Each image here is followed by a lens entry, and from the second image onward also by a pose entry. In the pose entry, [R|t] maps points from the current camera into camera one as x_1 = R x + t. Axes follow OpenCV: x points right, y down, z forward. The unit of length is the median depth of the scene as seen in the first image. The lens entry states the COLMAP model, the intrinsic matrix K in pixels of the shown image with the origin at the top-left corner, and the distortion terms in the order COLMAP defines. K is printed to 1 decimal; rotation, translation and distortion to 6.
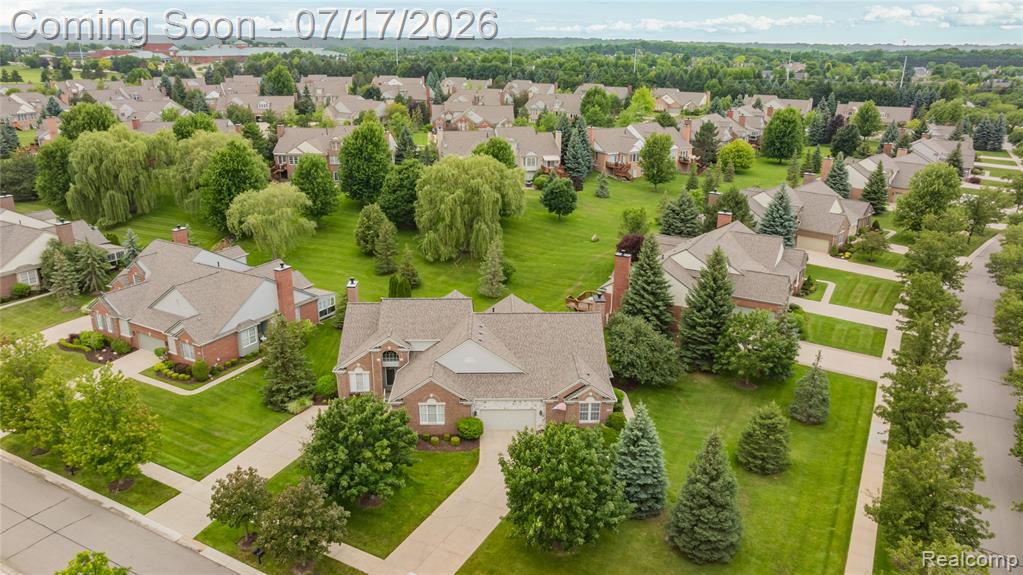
lens RADIAL K [[725.1, 0, 511.5], [0, 725.1, 287.5], [0, 0, 1]] dist [-0.026460, 0.025670]
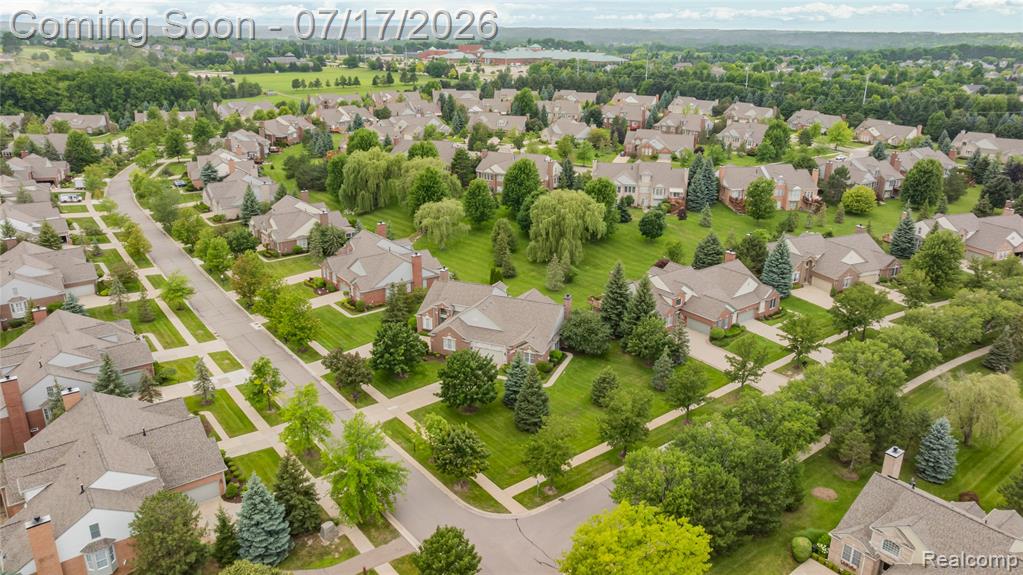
lens RADIAL K [[725.1, 0, 511.5], [0, 725.1, 287.5], [0, 0, 1]] dist [-0.026460, 0.025670]
pose [[0.917826, 0.134791, -0.373400, 0.461911], [-0.129153, 0.990809, 0.040202, -0.042179], [0.375387, 0.011327, 0.926799, -0.431515]]
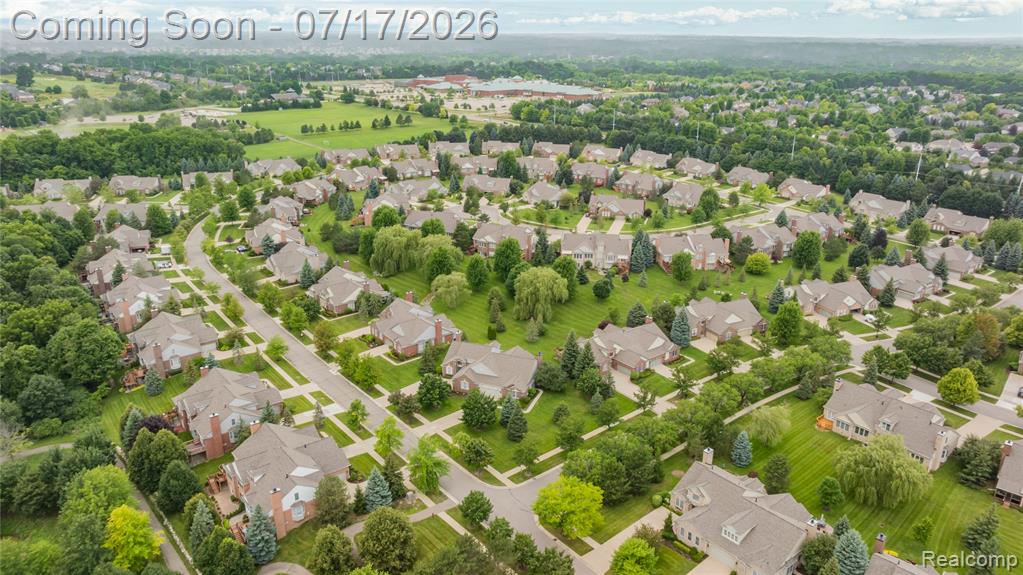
lens RADIAL K [[727.4, 0, 511.5], [0, 727.4, 287.5], [0, 0, 1]] dist [0.006601, -0.056691]
pose [[0.927187, 0.125098, -0.353094, 0.687312], [-0.119993, 0.992107, 0.036404, -0.227074], [0.354862, 0.008616, 0.934879, -1.100442]]
